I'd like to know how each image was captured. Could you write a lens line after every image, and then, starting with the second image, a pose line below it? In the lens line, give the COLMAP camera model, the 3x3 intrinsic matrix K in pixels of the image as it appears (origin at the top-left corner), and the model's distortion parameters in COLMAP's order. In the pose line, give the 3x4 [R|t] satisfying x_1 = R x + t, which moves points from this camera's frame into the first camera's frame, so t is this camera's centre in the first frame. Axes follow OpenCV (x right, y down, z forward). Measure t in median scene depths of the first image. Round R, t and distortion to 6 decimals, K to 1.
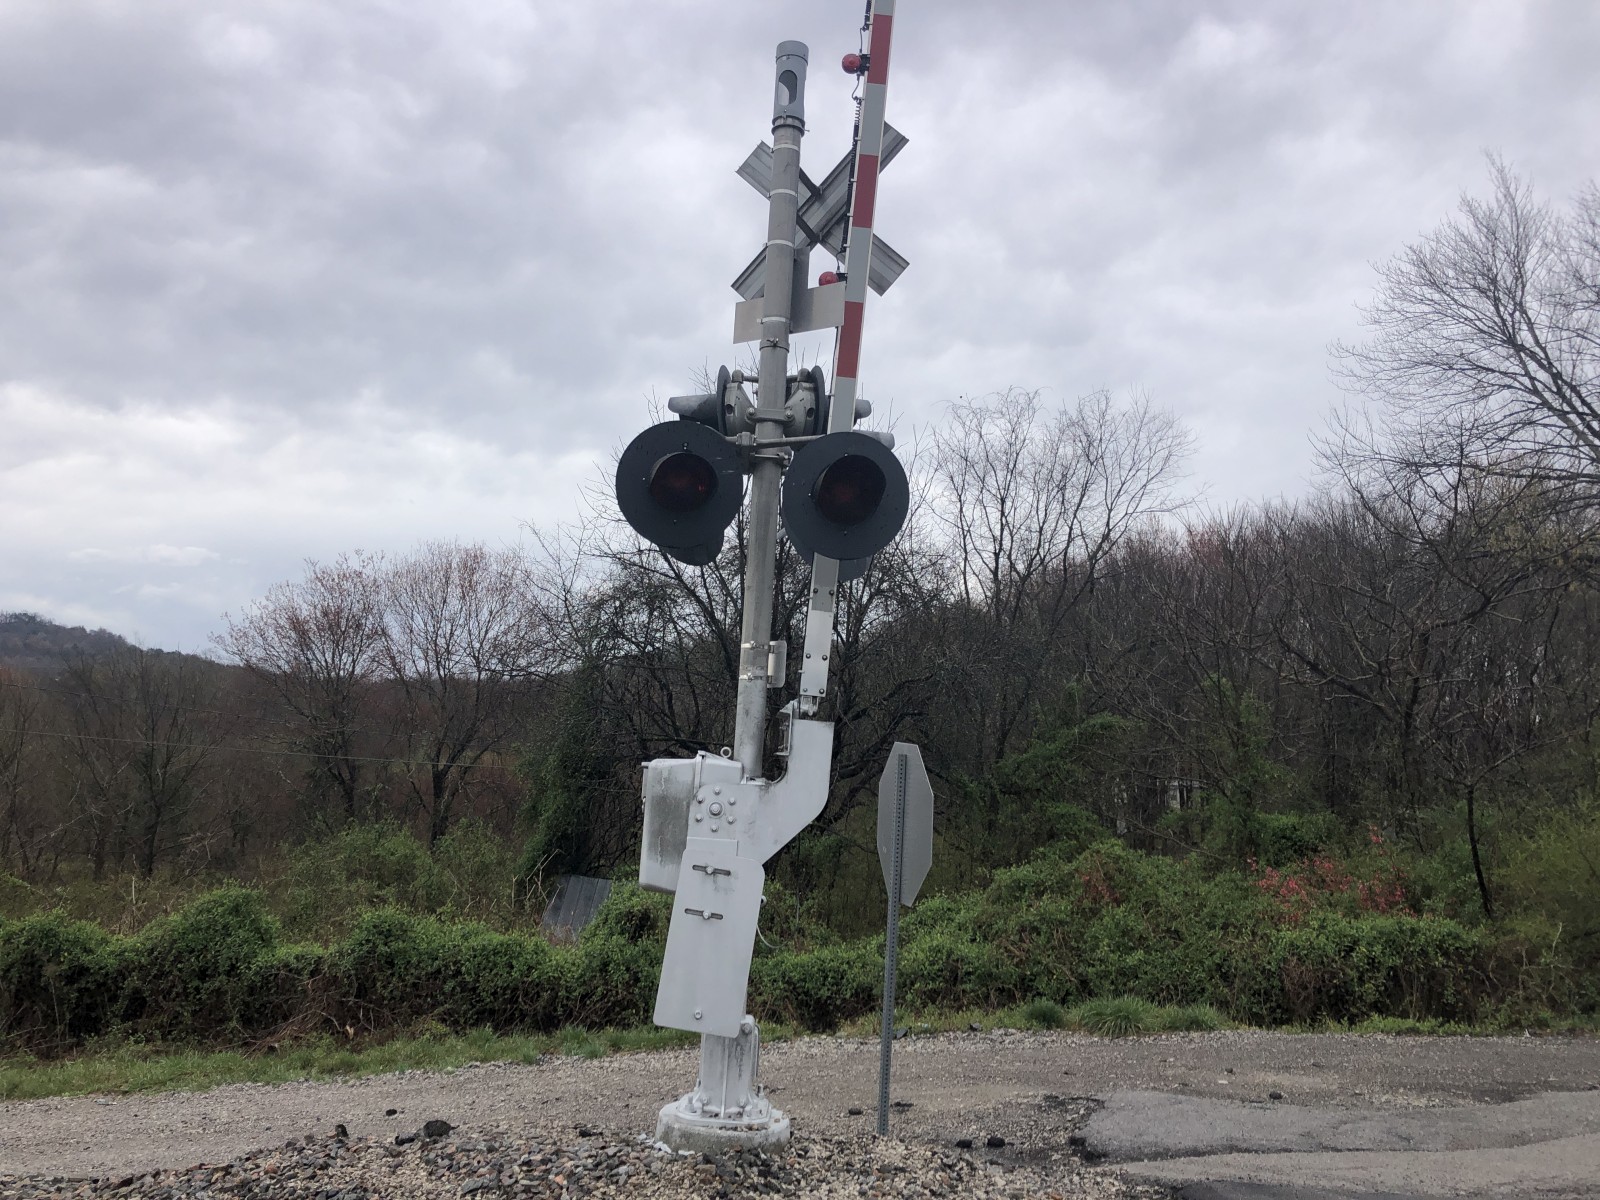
lens RADIAL K [[1254.2, 0, 800.0], [0, 1254.2, 600.0], [0, 0, 1]] dist [0.011215, -0.015917]
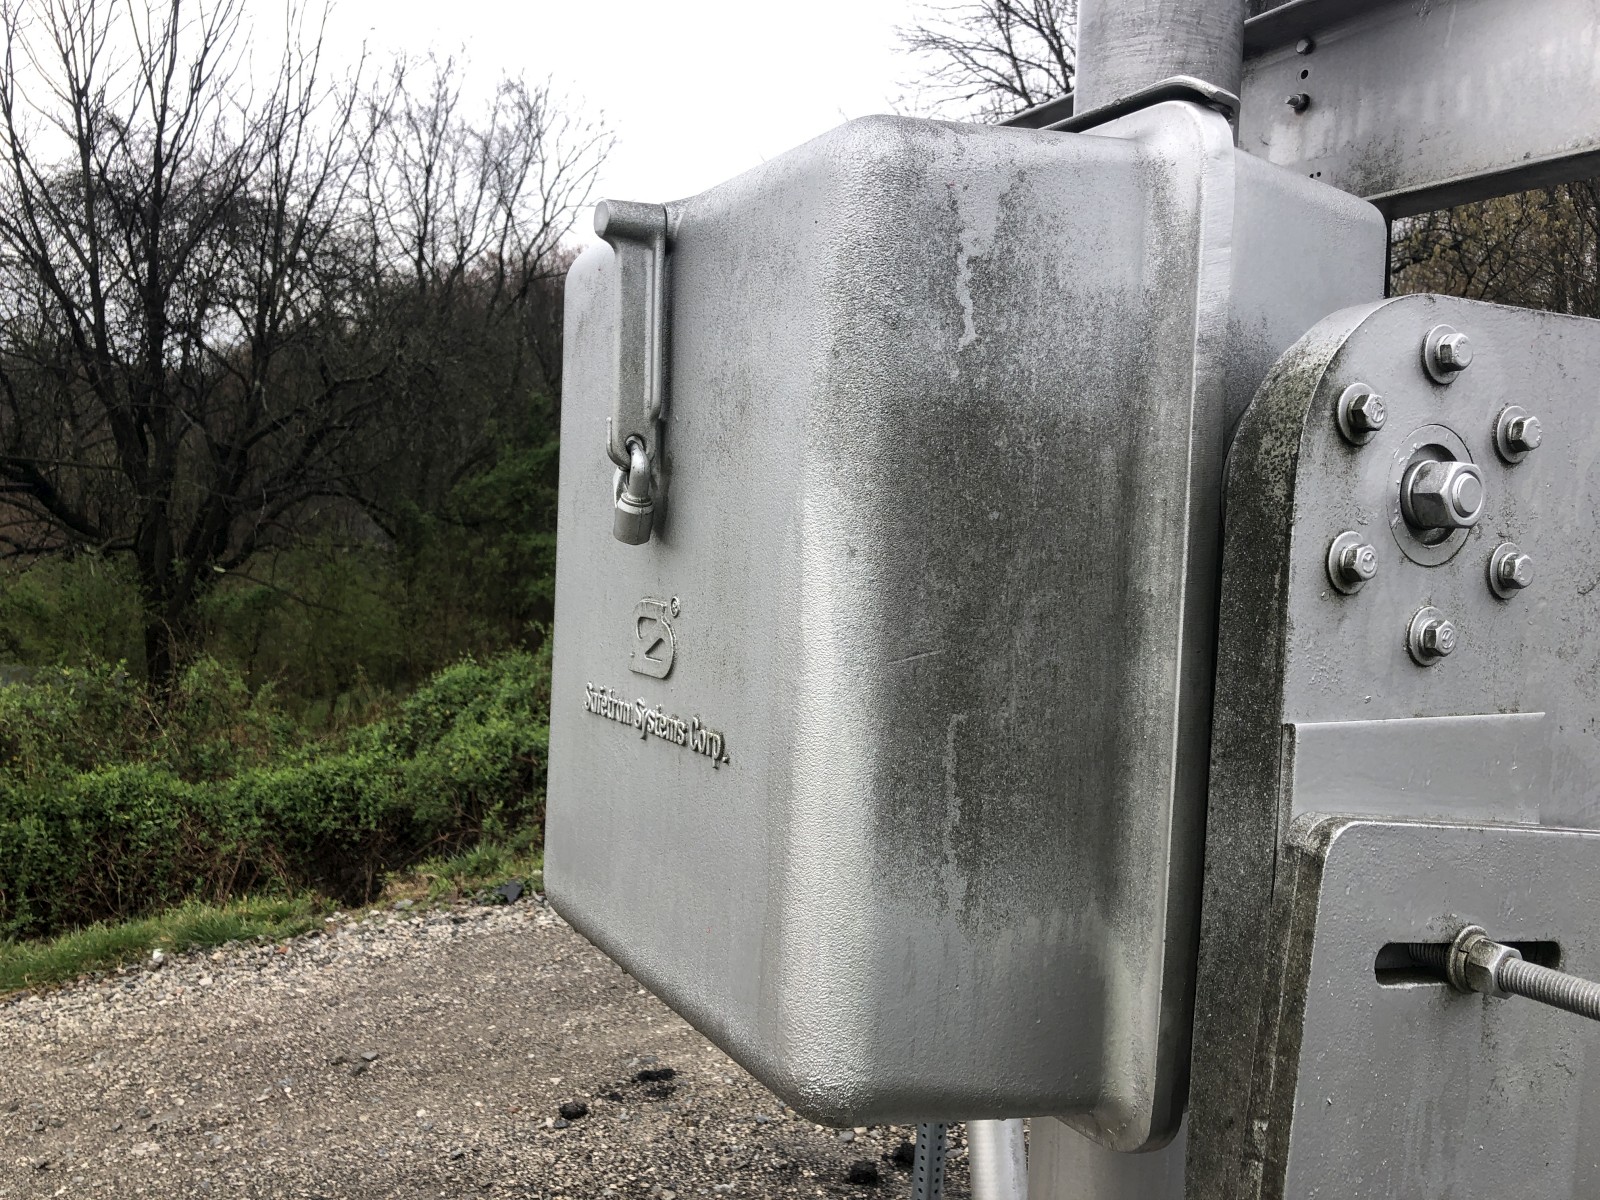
lens RADIAL K [[1254.2, 0, 800.0], [0, 1254.2, 600.0], [0, 0, 1]] dist [0.011215, -0.015917]
pose [[0.879998, -0.053367, 0.471970, -0.067122], [-0.046085, 0.979387, 0.196668, 0.057587], [-0.472737, -0.194818, 0.859398, 0.340621]]
